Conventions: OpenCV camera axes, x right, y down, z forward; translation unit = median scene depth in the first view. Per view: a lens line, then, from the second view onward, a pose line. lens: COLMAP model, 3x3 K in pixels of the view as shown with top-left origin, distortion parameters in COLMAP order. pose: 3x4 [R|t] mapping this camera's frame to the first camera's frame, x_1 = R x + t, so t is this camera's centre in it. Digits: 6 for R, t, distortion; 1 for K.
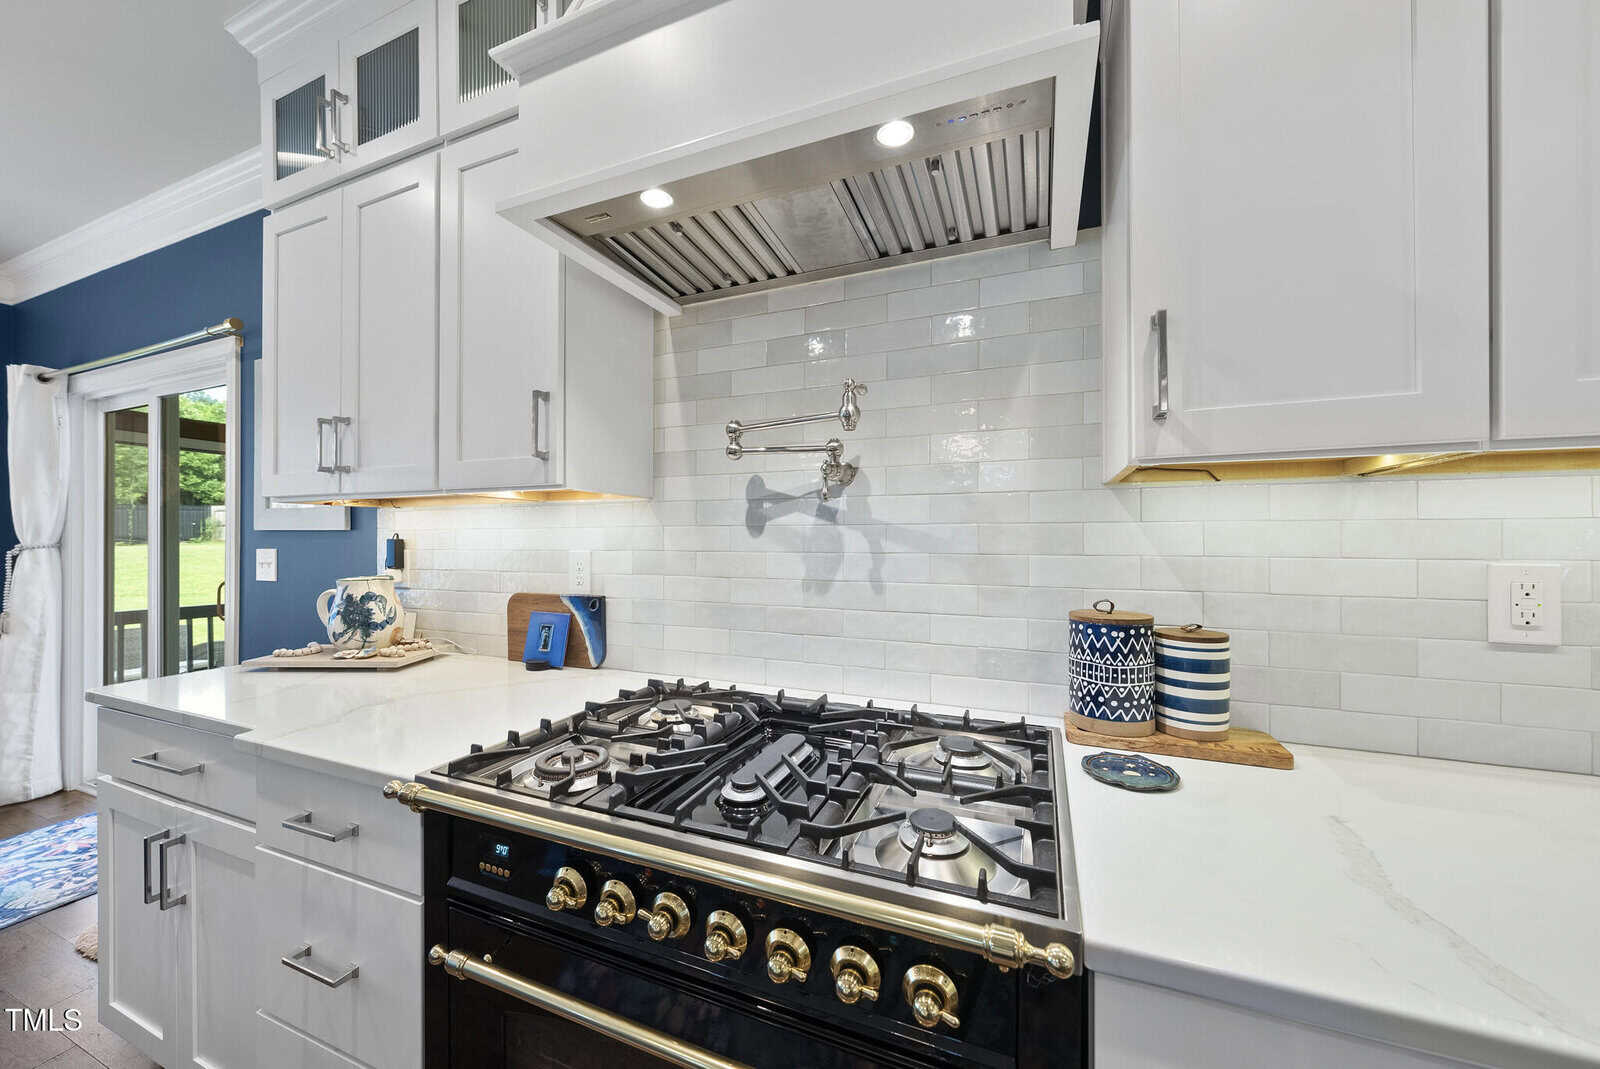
lens RADIAL K [[560.0, 0, 807.1], [0, 560.0, 541.1], [0, 0, 1]] dist [0.000789, 0.000027]
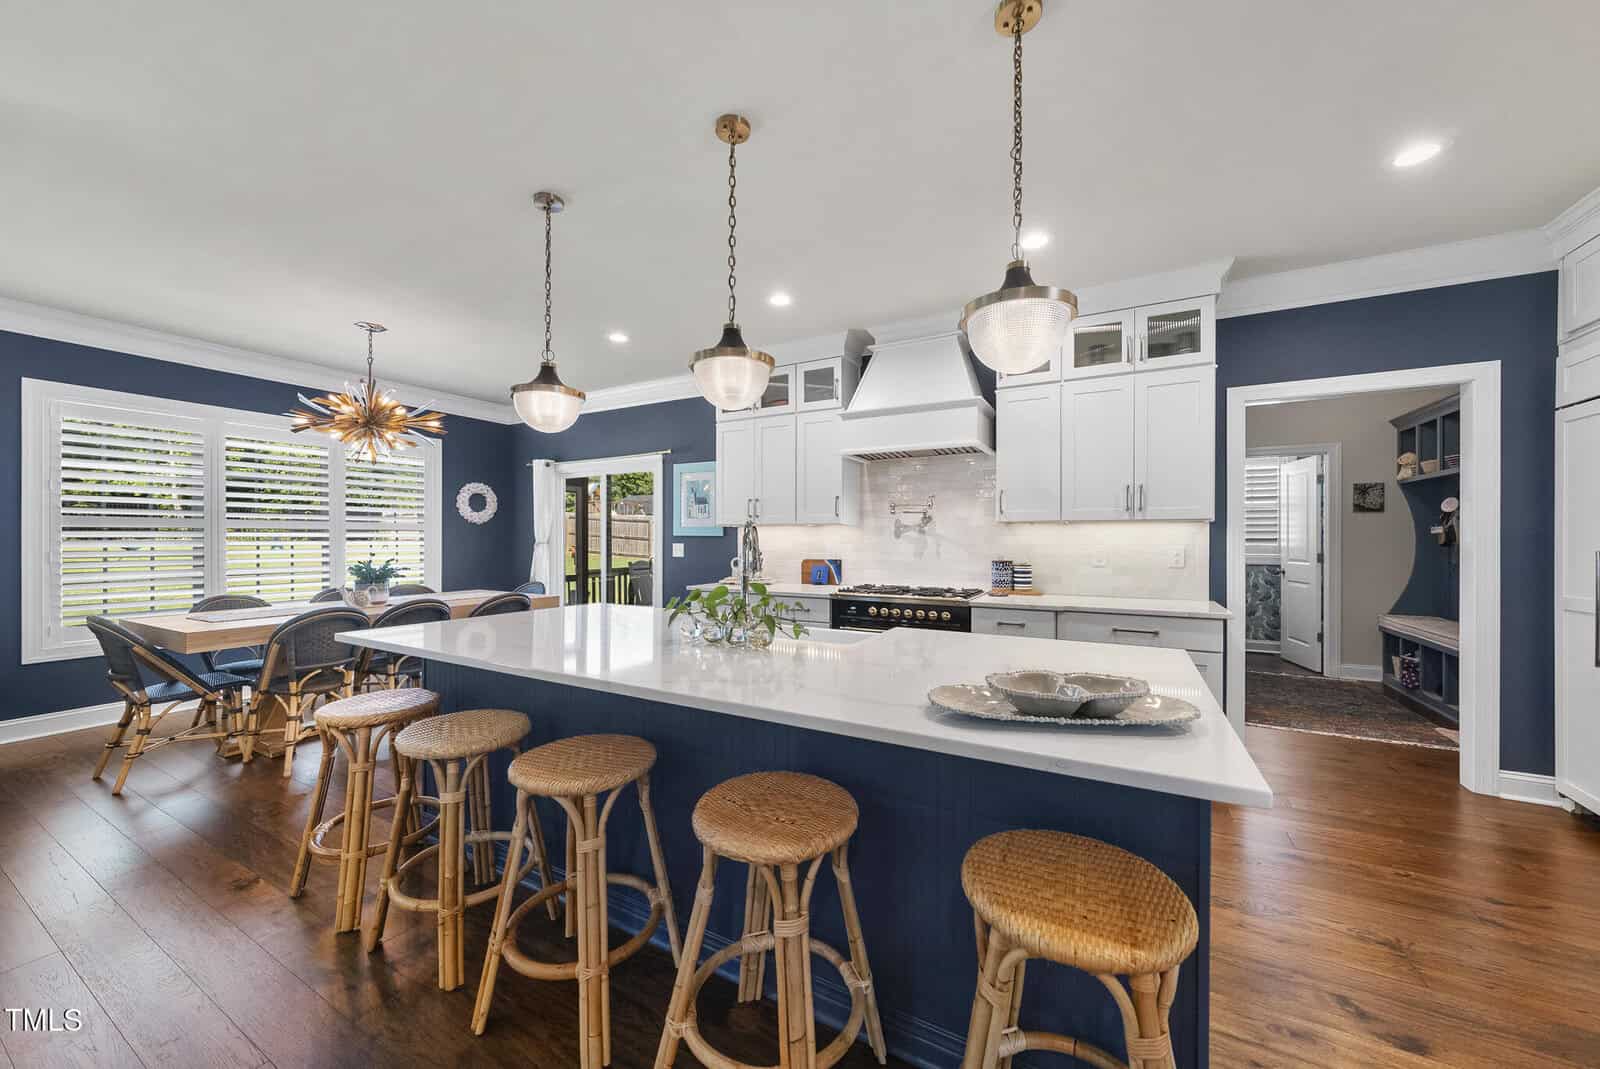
lens RADIAL K [[564.1, 0, 810.2], [0, 564.1, 545.8], [0, 0, 1]] dist [0.003235, 0.000346]
pose [[0.994085, 0.001836, -0.108586, -0.230870], [-0.000995, 0.999969, 0.007799, 0.006081], [0.108597, -0.007645, 0.994056, -2.101960]]
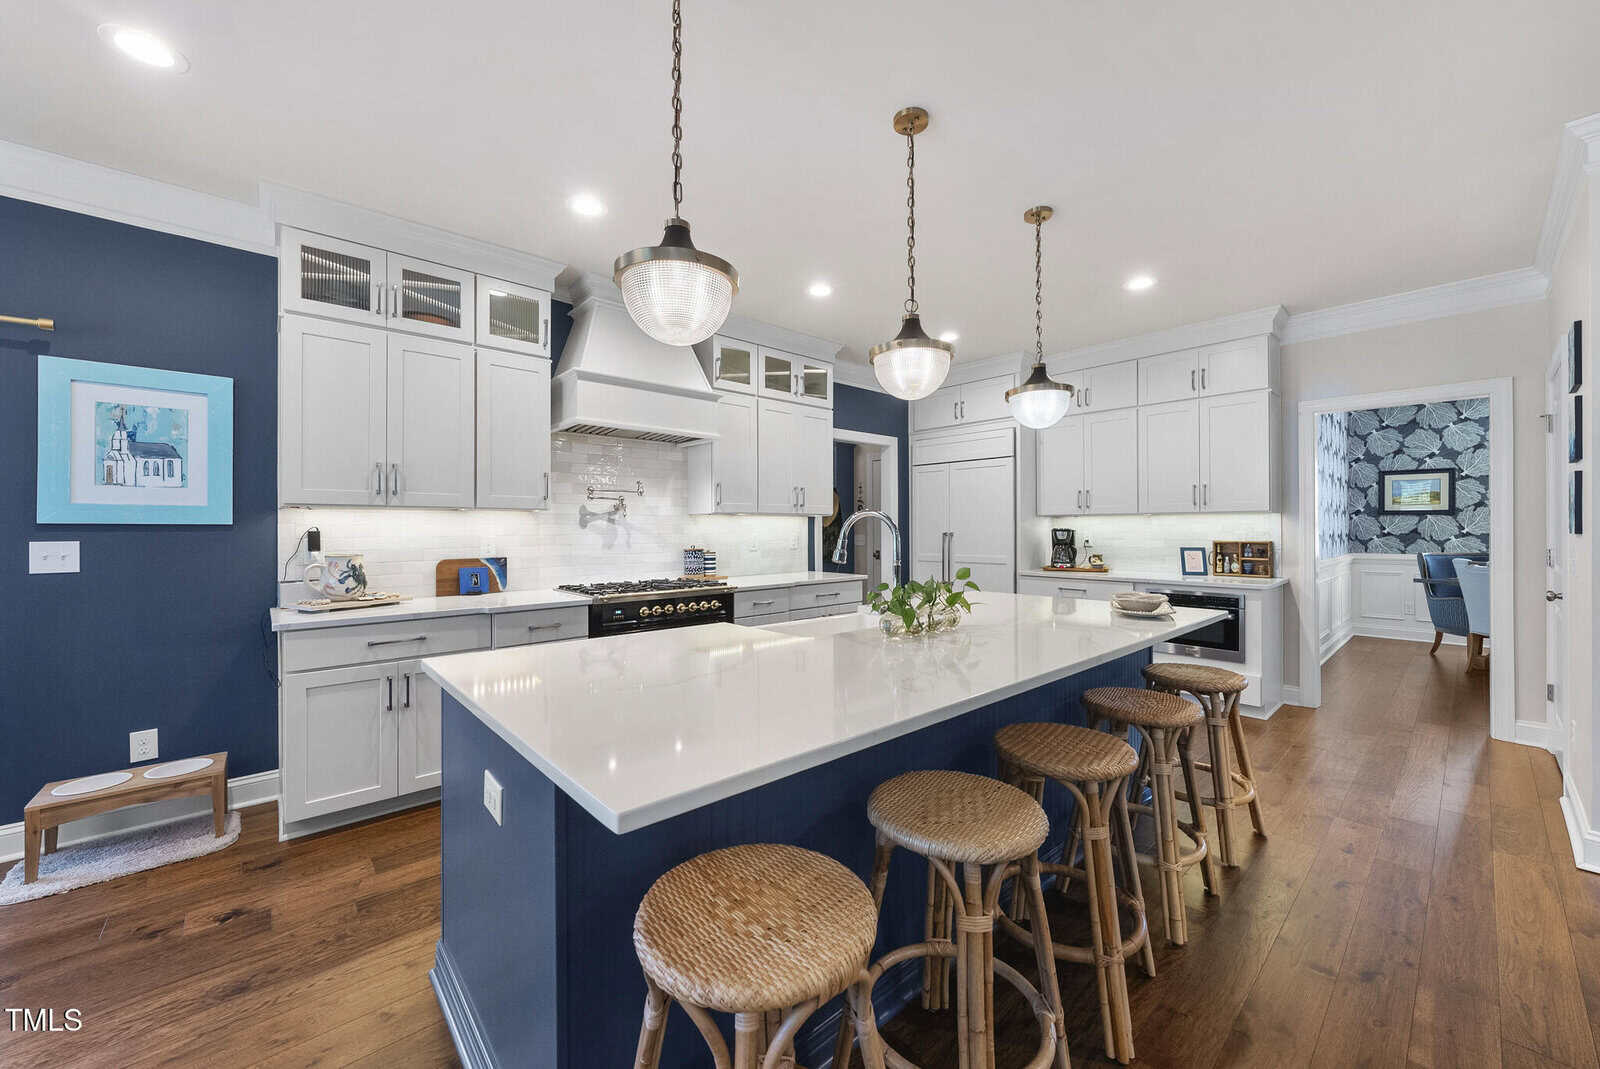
lens RADIAL K [[608.7, 0, 803.0], [0, 608.7, 523.9], [0, 0, 1]] dist [0.001393, 0.000397]
pose [[0.451813, 0.002757, 0.892108, -2.134074], [0.004776, 0.999973, -0.005509, -0.010585], [-0.892100, 0.006749, 0.451788, -1.168259]]
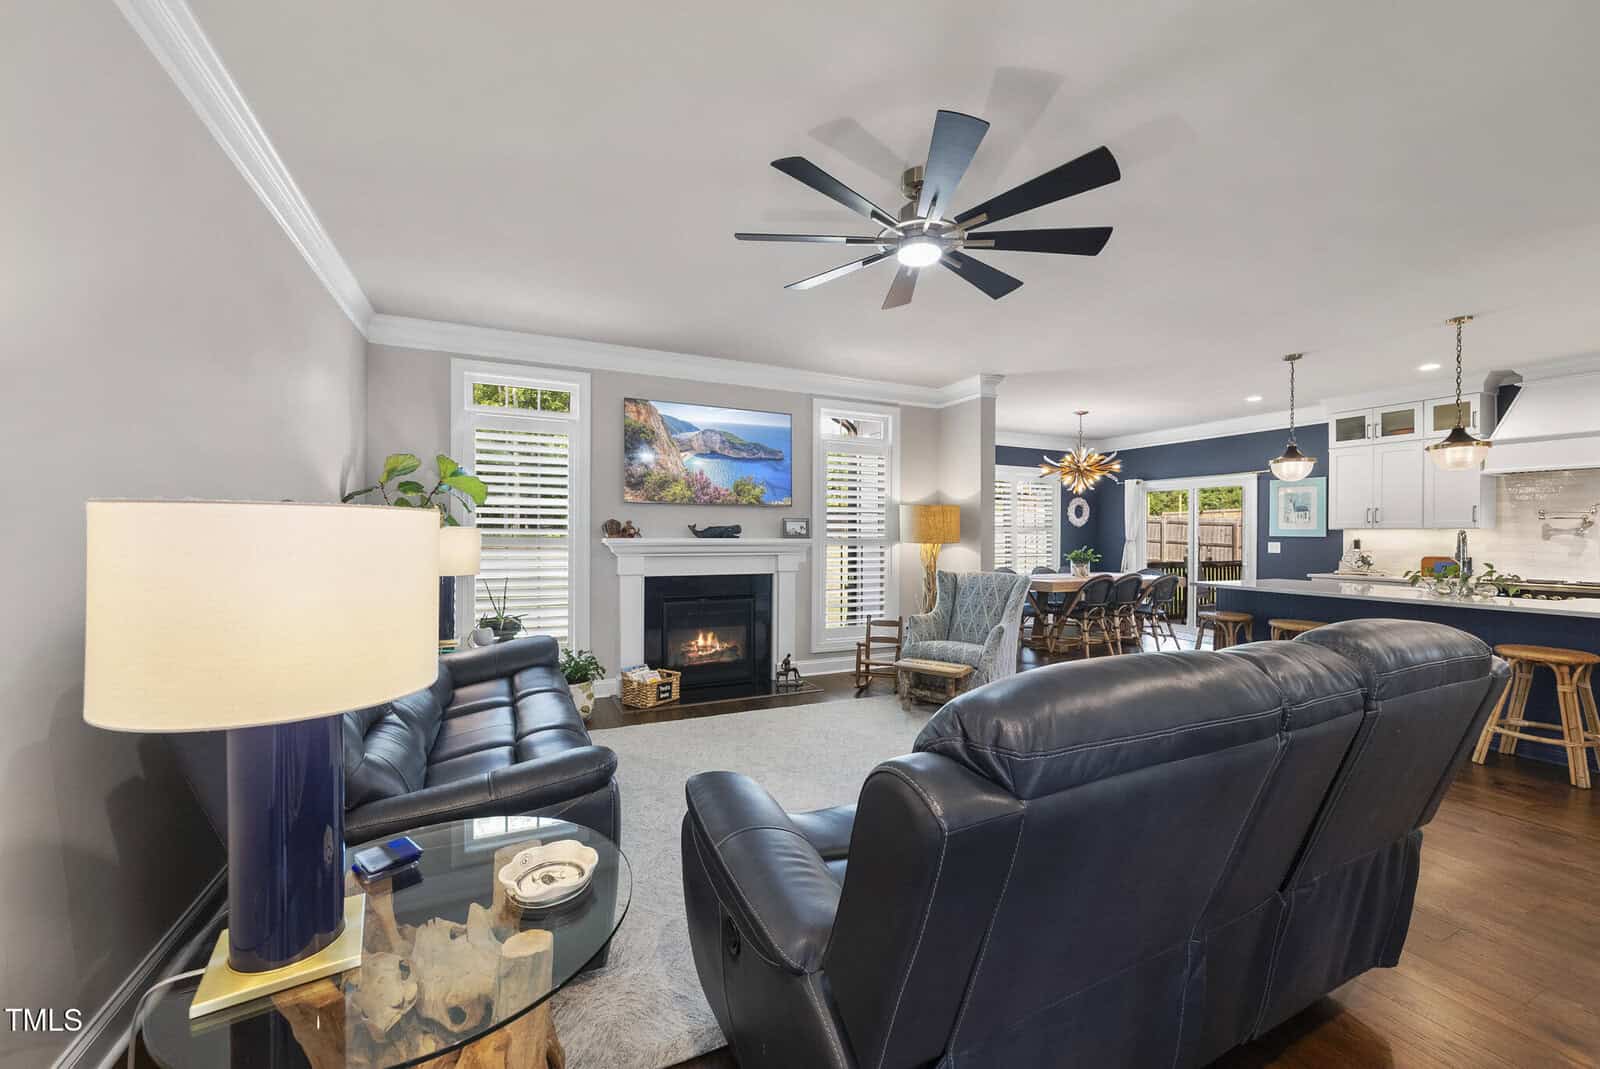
lens RADIAL K [[608.7, 0, 822.0], [0, 608.7, 535.0], [0, 0, 1]] dist [0.001393, 0.000397]
pose [[0.742044, 0.005542, -0.670328, -0.902508], [-0.010637, 0.999937, -0.003508, 0.017501], [0.670267, 0.009733, 0.742056, -4.932578]]
